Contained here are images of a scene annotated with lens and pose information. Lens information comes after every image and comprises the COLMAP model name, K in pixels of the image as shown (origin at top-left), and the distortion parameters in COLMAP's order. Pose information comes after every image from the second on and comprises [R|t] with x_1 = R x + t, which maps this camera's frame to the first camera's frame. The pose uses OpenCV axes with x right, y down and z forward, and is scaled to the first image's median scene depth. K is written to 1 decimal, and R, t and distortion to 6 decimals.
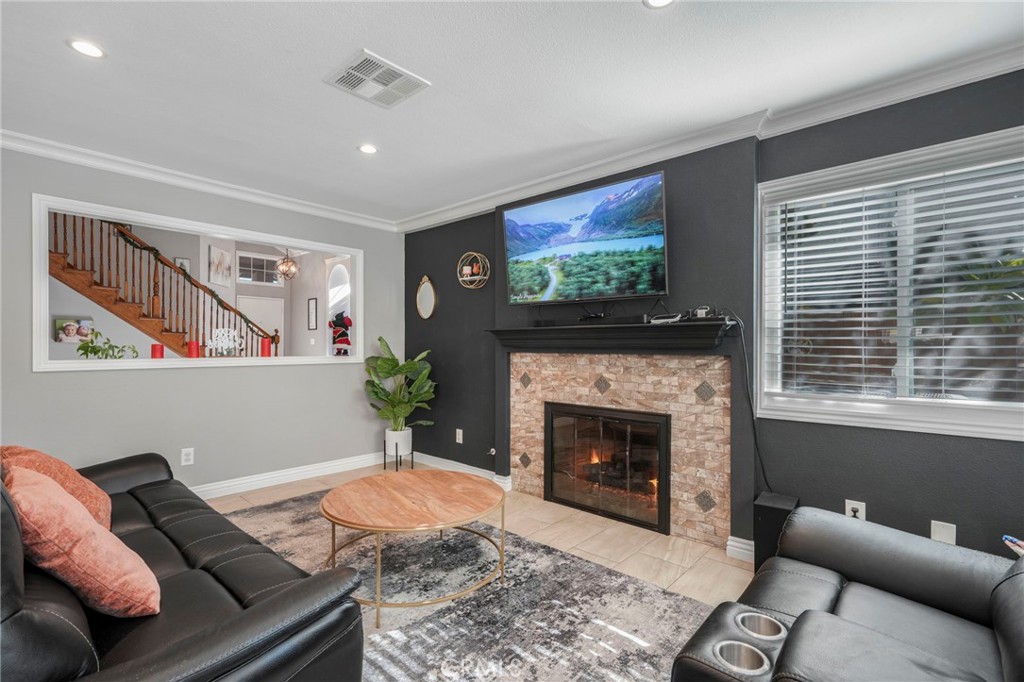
lens RADIAL K [[467.2, 0, 512.9], [0, 467.2, 349.6], [0, 0, 1]] dist [-0.000941, -0.000081]
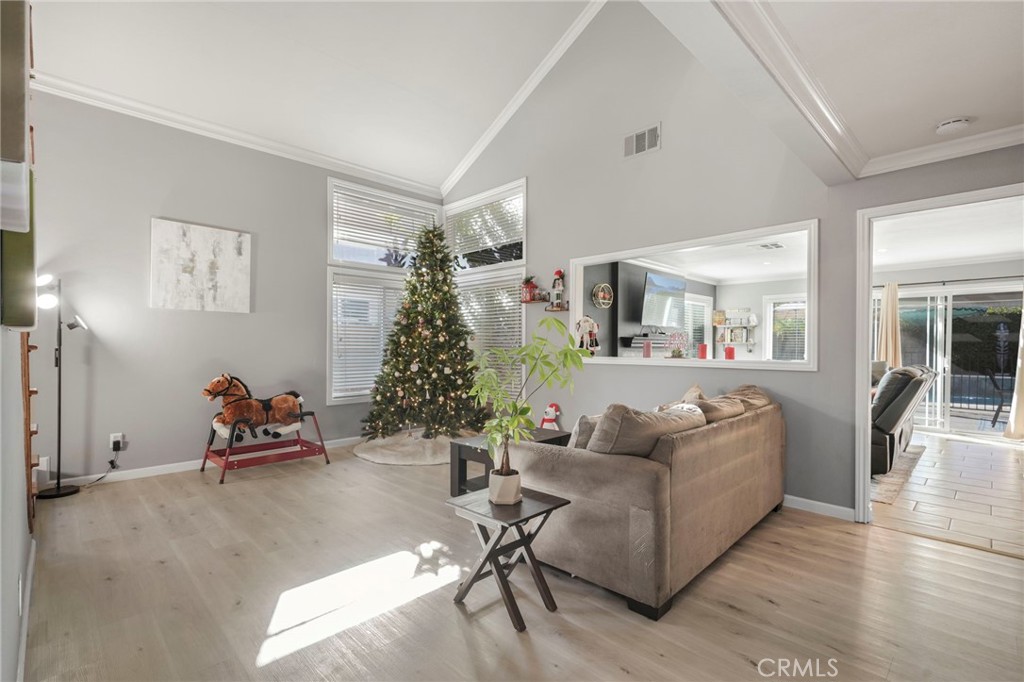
lens RADIAL K [[467.2, 0, 512.9], [0, 467.2, 349.6], [0, 0, 1]] dist [-0.000941, -0.000081]
pose [[0.061563, -0.005670, 0.998087, -1.879844], [0.005381, 0.999971, 0.005349, -0.011035], [-0.998089, 0.005042, 0.061592, 1.428024]]
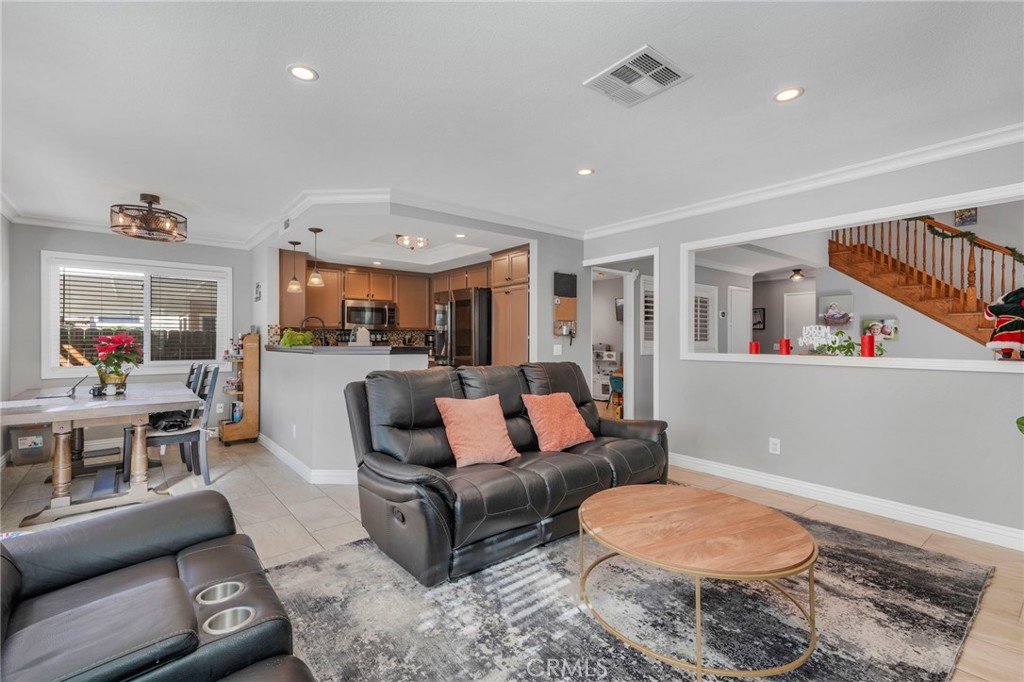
lens RADIAL K [[457.8, 0, 507.3], [0, 457.8, 339.2], [0, 0, 1]] dist [0.031207, -0.000067]
pose [[-0.159543, -0.007807, -0.987160, 0.460384], [-0.011690, 0.999914, -0.006019, -0.003805], [0.987122, 0.010580, -0.159620, 0.560292]]
